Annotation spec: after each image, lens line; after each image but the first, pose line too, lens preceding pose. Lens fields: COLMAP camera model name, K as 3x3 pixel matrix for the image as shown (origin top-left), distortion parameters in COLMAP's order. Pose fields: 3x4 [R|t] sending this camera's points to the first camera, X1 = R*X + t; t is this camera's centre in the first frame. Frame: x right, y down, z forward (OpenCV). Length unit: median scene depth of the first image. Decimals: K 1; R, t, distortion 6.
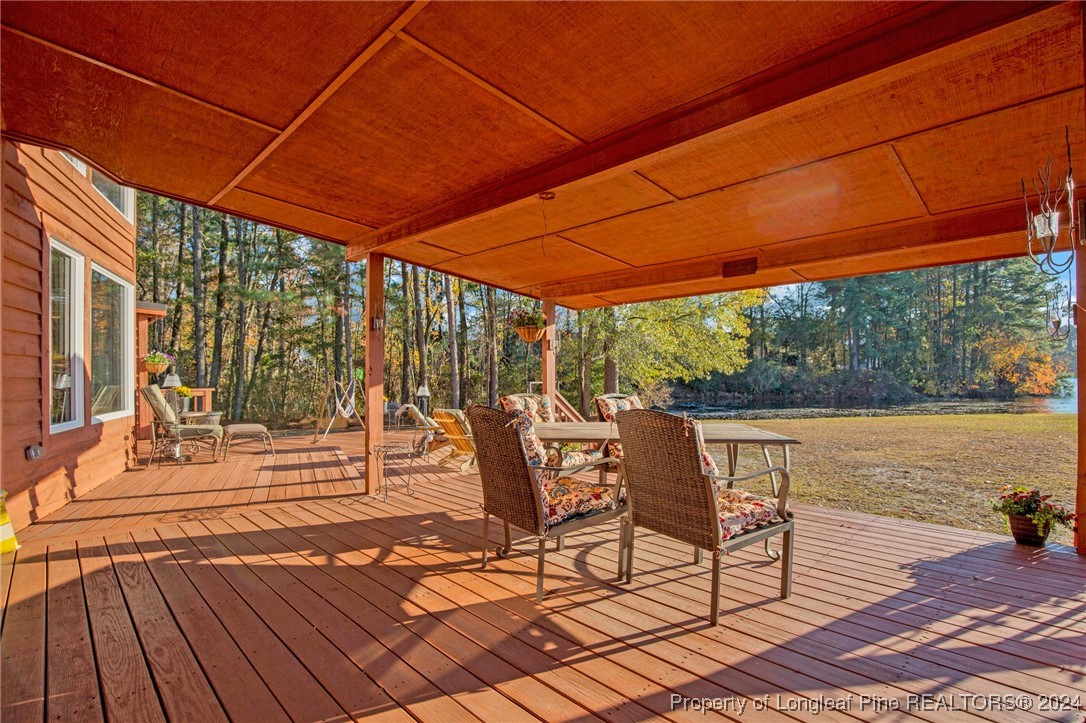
lens RADIAL K [[511.6, 0, 542.3], [0, 511.6, 382.6], [0, 0, 1]] dist [-0.001480, -0.000195]
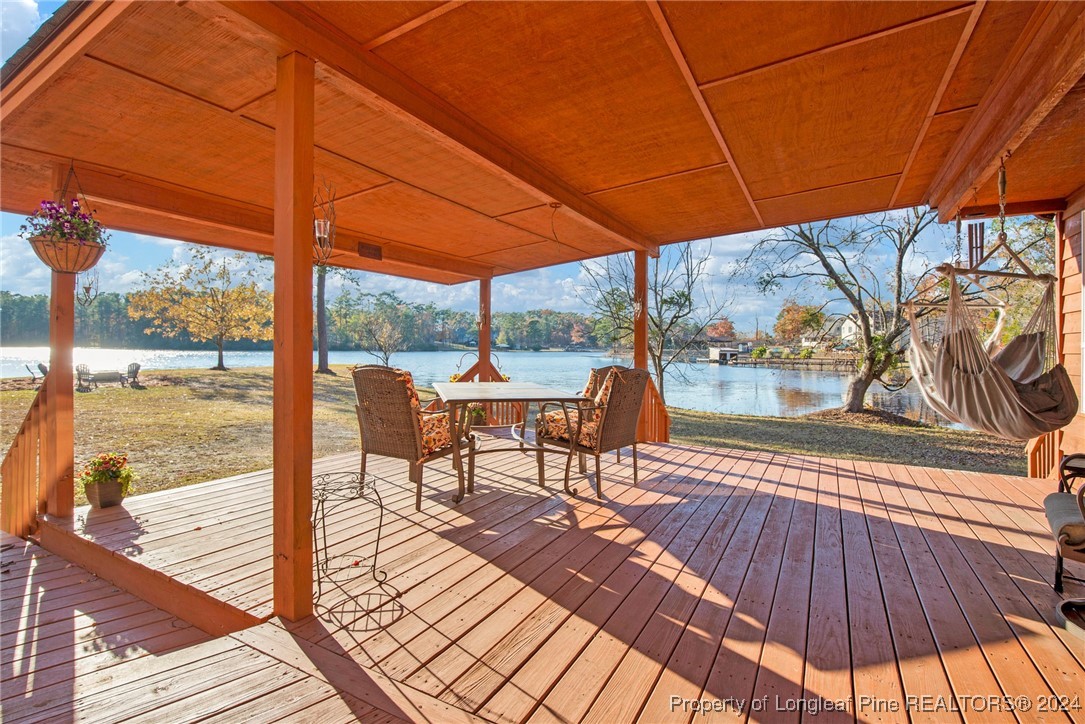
lens RADIAL K [[506.6, 0, 536.1], [0, 506.6, 348.0], [0, 0, 1]] dist [-0.002654, -0.000281]
pose [[-0.268337, -0.006483, 0.963303, -1.157090], [0.003001, 0.999967, 0.007566, -0.015458], [-0.963320, 0.004921, -0.268309, 1.339148]]
